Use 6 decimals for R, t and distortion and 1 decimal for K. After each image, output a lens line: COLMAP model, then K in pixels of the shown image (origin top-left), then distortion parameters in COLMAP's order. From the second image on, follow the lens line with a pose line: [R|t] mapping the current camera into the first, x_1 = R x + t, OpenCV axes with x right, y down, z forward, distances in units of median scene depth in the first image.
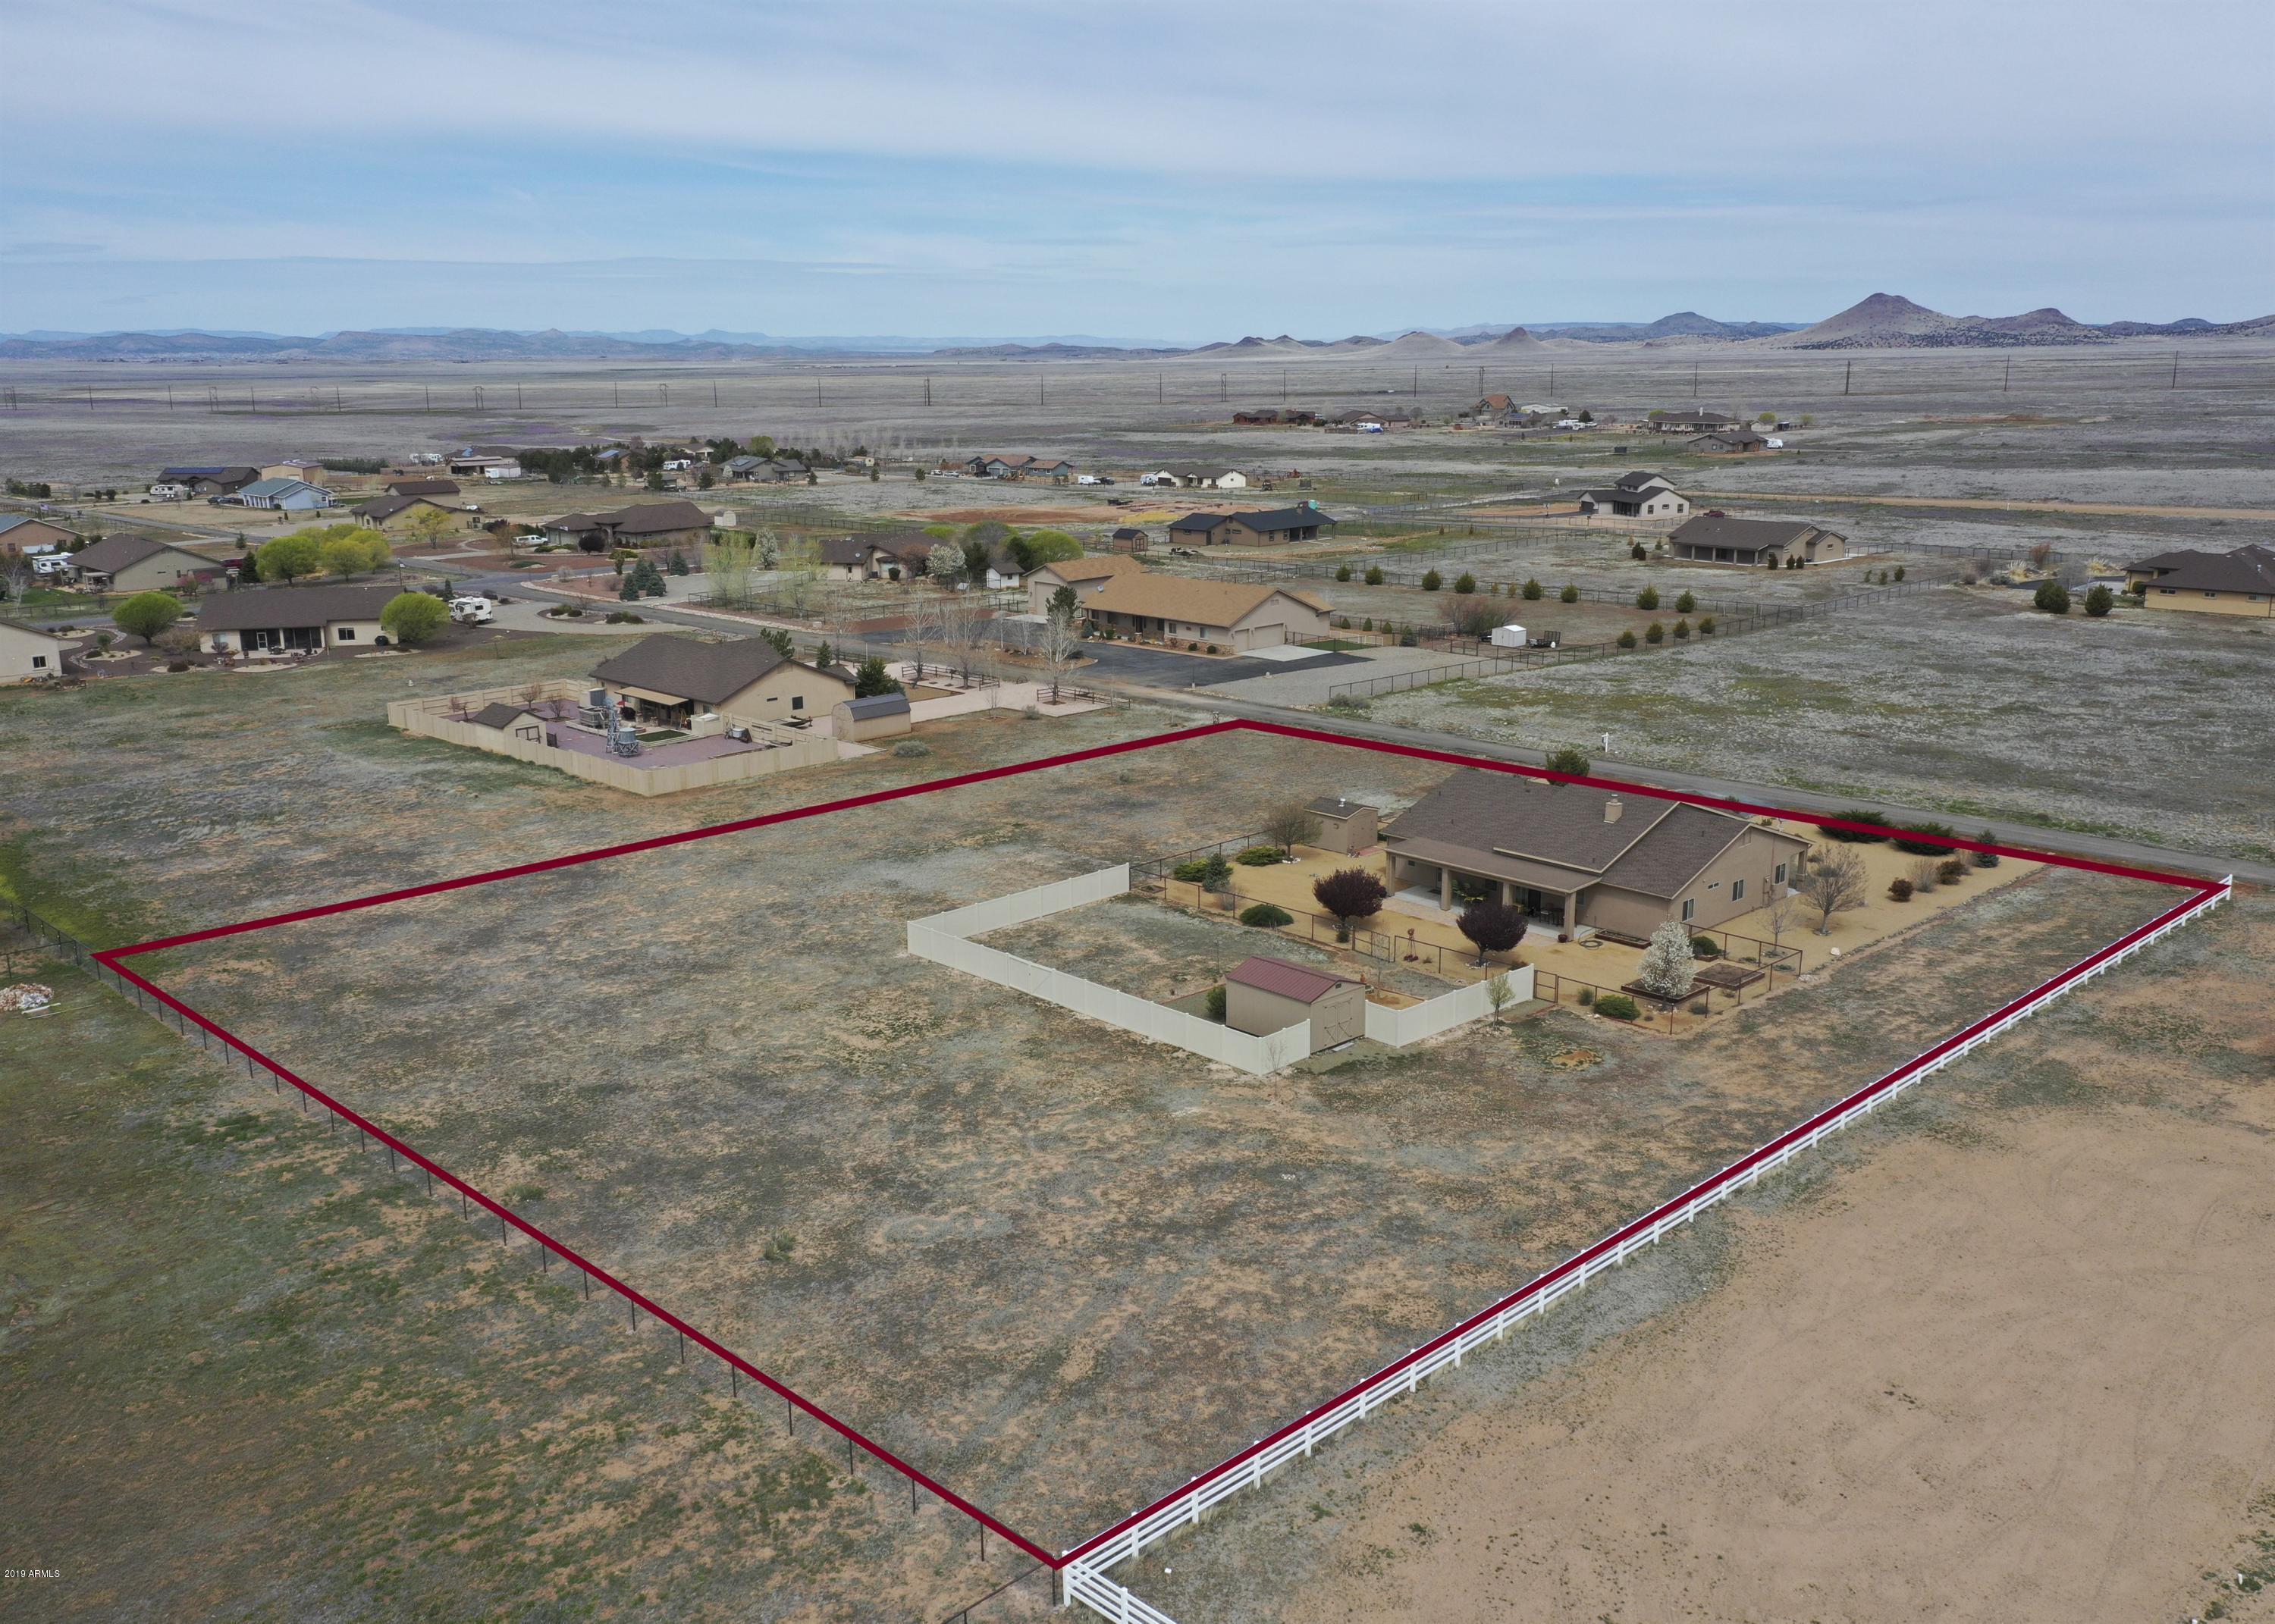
lens RADIAL K [[1922.4, 0, 1133.8], [0, 1922.4, 814.5], [0, 0, 1]] dist [0.006180, 0.003514]
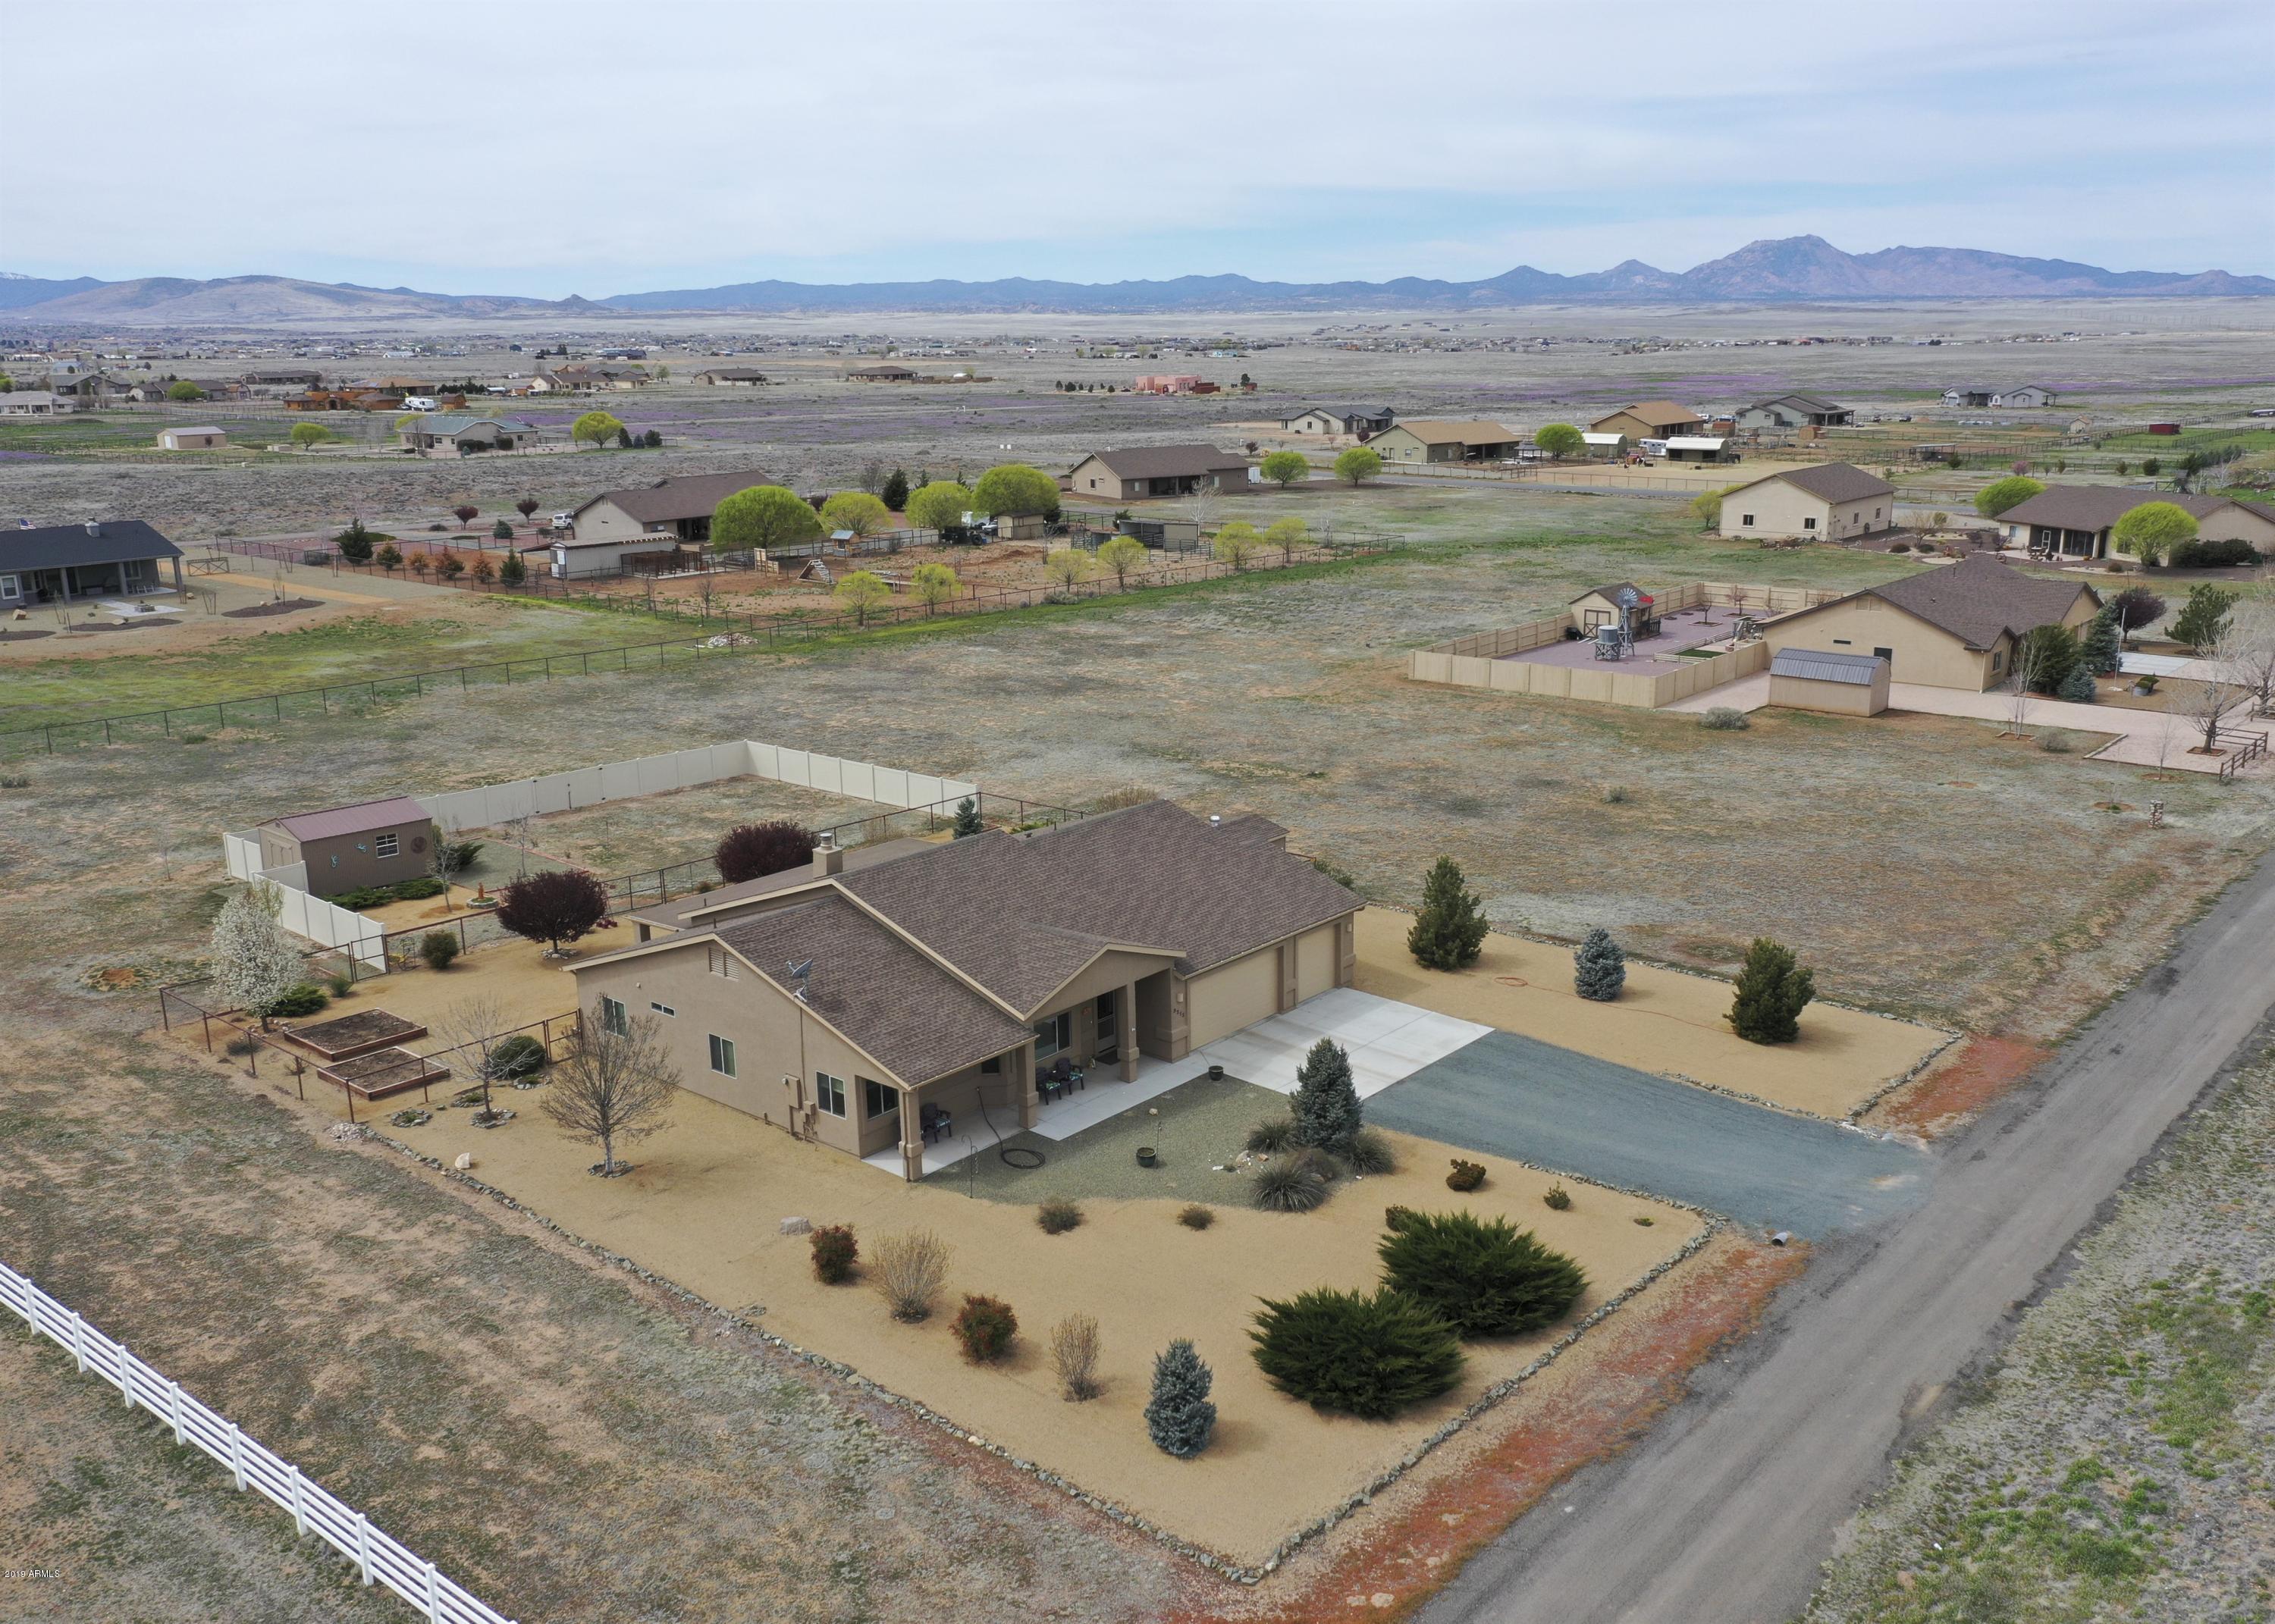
lens RADIAL K [[1959.8, 0, 1173.6], [0, 1959.8, 873.4], [0, 0, 1]] dist [0.008386, 0.014049]
pose [[0.110356, 0.281685, -0.953140, 0.682963], [-0.230033, 0.940197, 0.251226, -0.140016], [0.966906, 0.191529, 0.168554, 0.851474]]
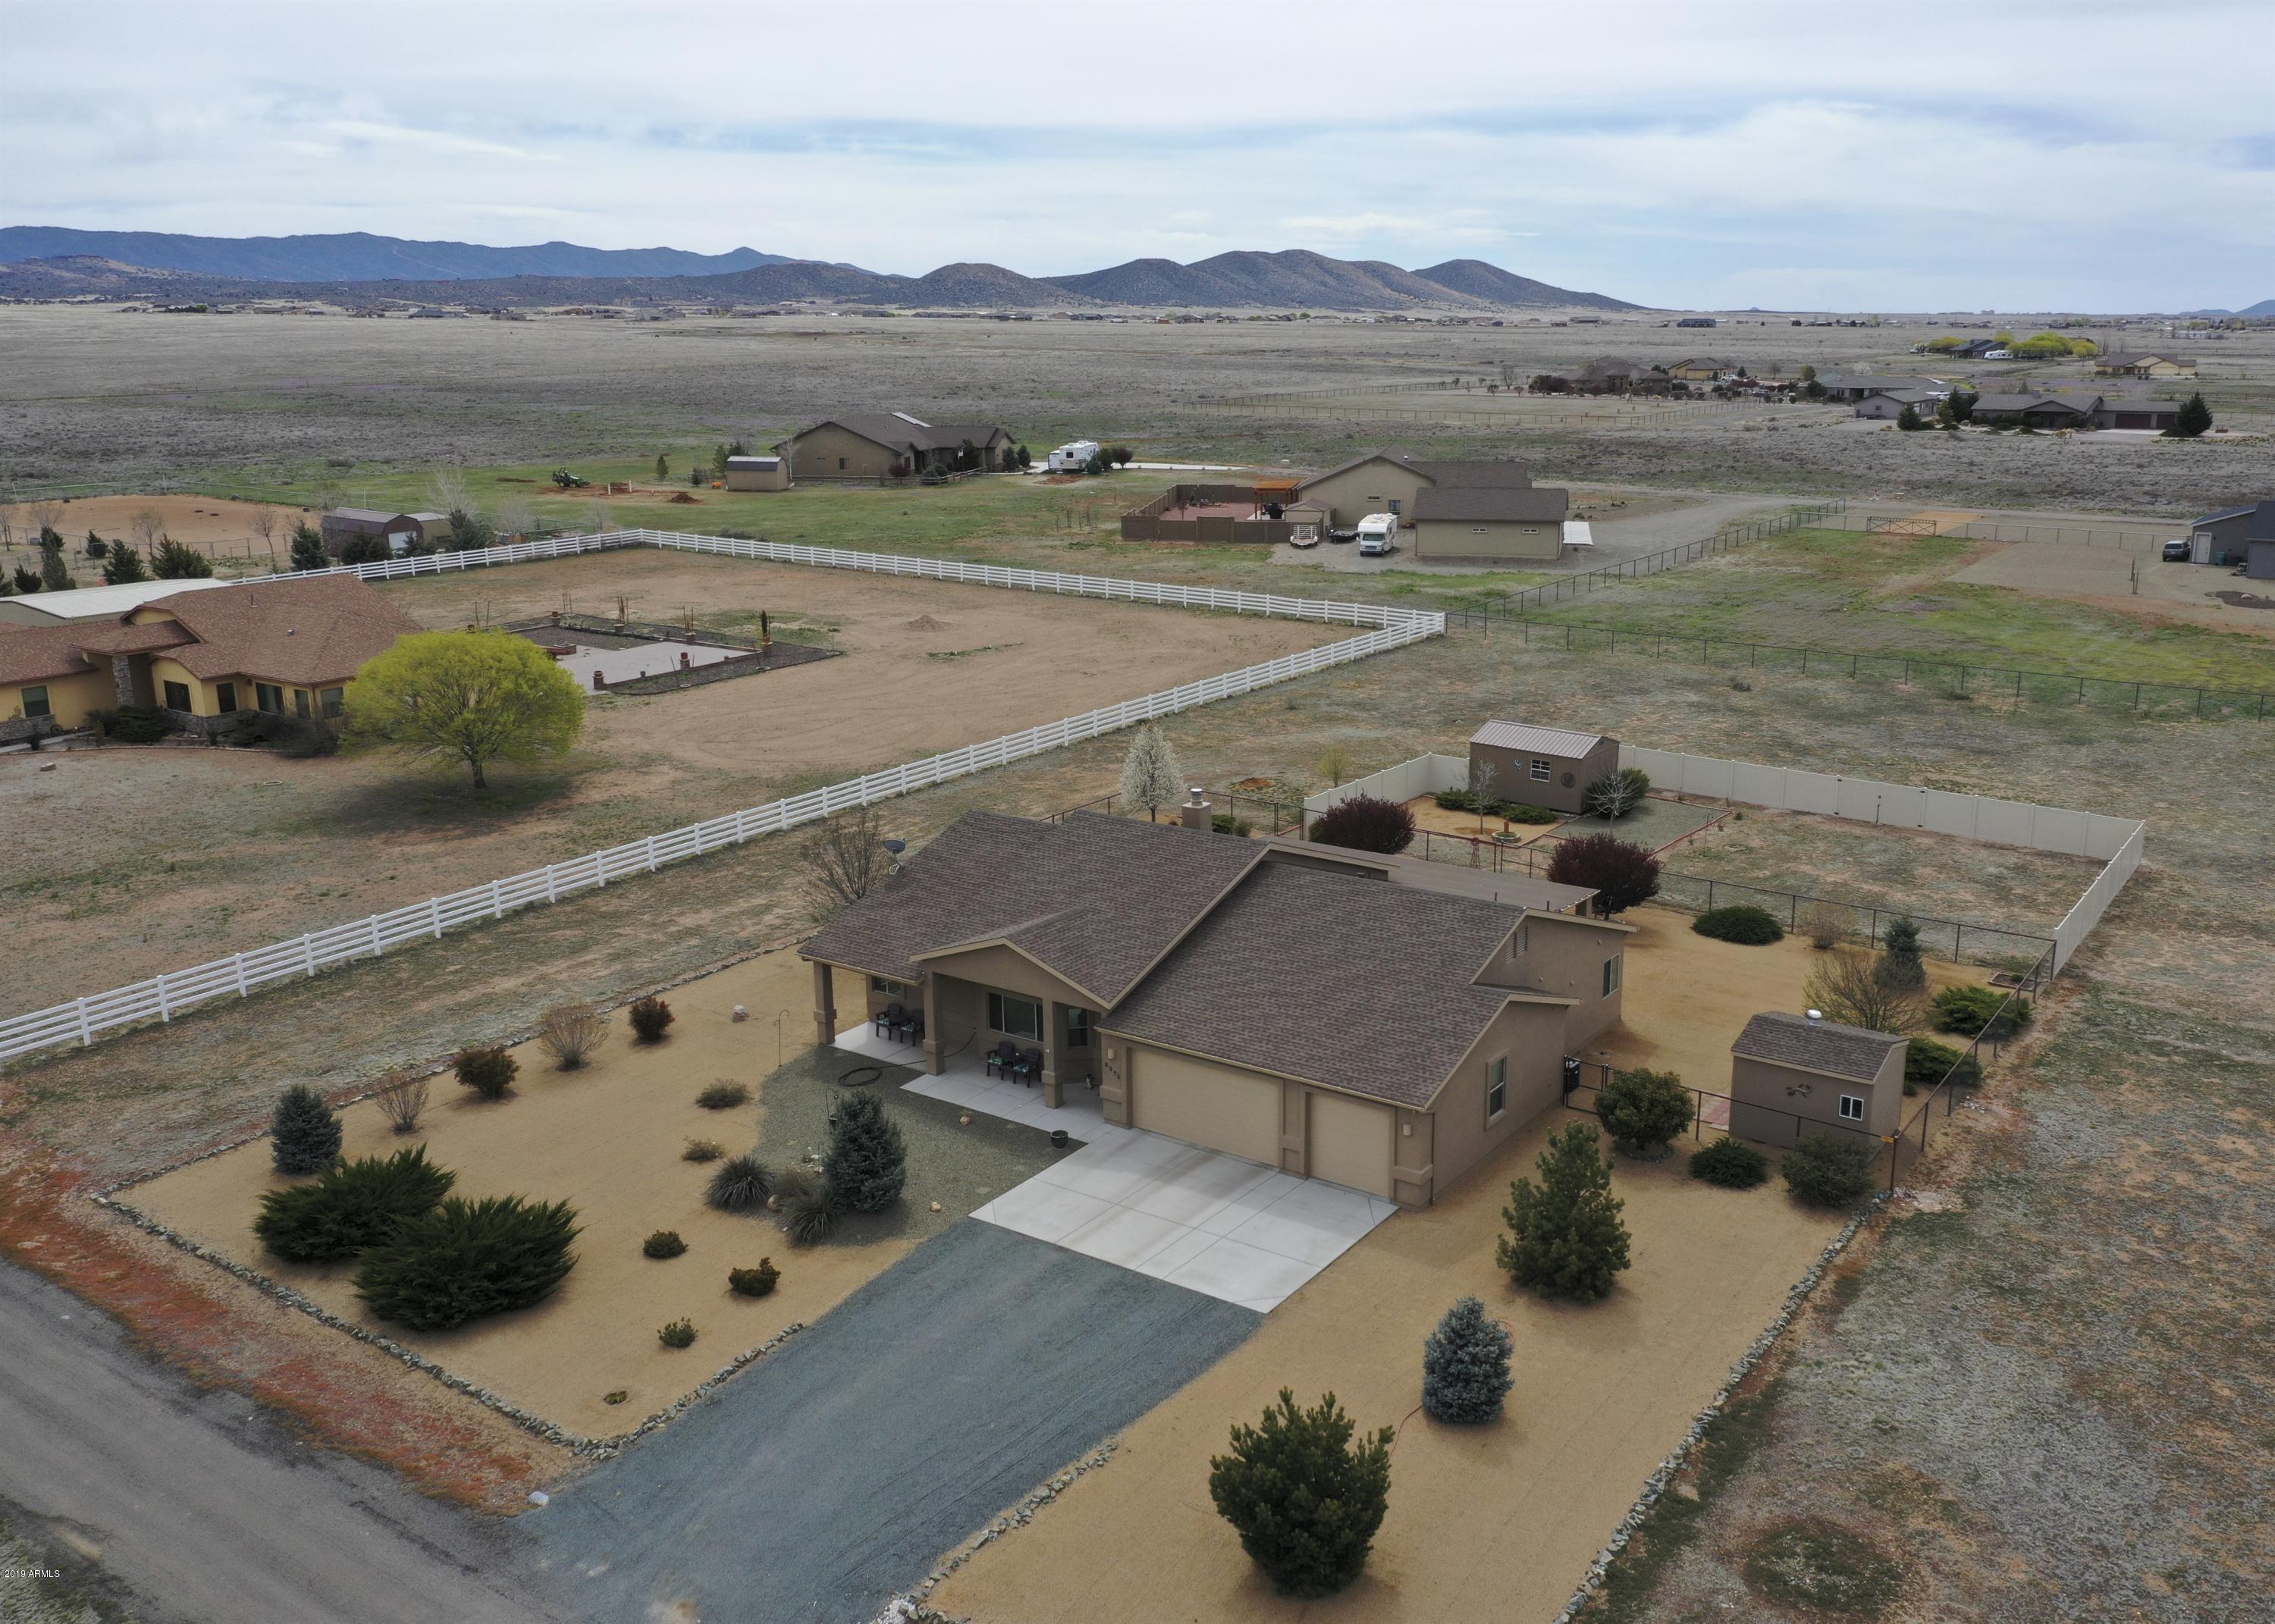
lens RADIAL K [[1930.5, 0, 1209.9], [0, 1930.5, 814.2], [0, 0, 1]] dist [0.007614, 0.001307]
pose [[-0.979319, 0.066626, -0.191036, 0.300014], [-0.032154, 0.880969, 0.472080, -0.228317], [0.199750, 0.468460, -0.860607, 1.262059]]
